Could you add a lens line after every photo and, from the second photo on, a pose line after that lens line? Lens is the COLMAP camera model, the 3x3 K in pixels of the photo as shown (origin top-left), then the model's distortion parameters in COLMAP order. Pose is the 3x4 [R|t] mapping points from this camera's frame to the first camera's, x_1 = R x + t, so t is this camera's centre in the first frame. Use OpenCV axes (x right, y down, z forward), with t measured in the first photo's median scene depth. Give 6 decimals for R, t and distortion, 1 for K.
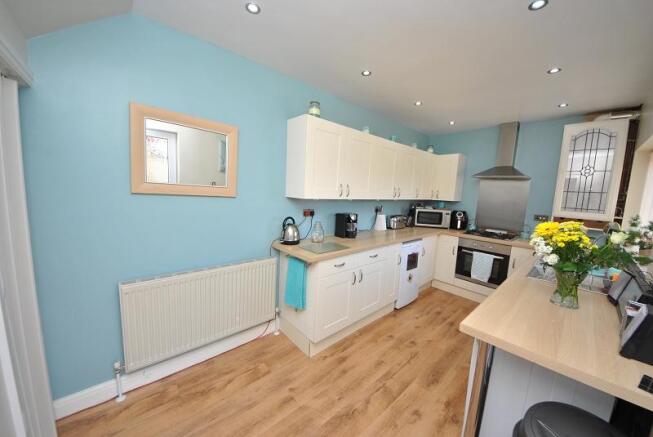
lens RADIAL K [[232.6, 0, 331.0], [0, 232.6, 215.6], [0, 0, 1]] dist [0.053141, -0.029873]
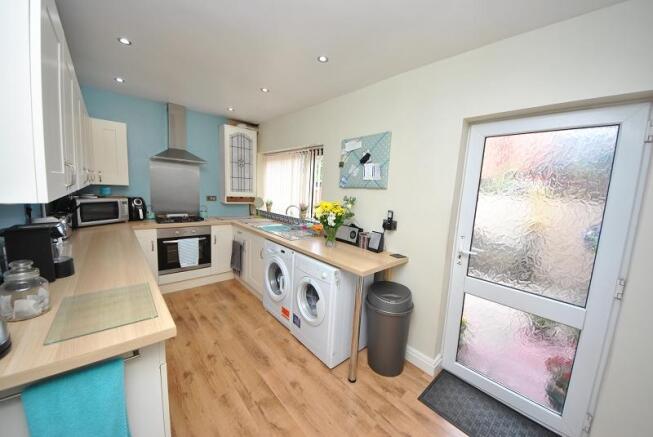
lens RADIAL K [[232.6, 0, 331.0], [0, 232.6, 215.6], [0, 0, 1]] dist [0.053141, -0.029873]
pose [[0.022139, -0.158687, 0.987081, -0.306939], [0.060330, 0.985735, 0.157118, -0.056358], [-0.997933, 0.056072, 0.031397, 0.378168]]
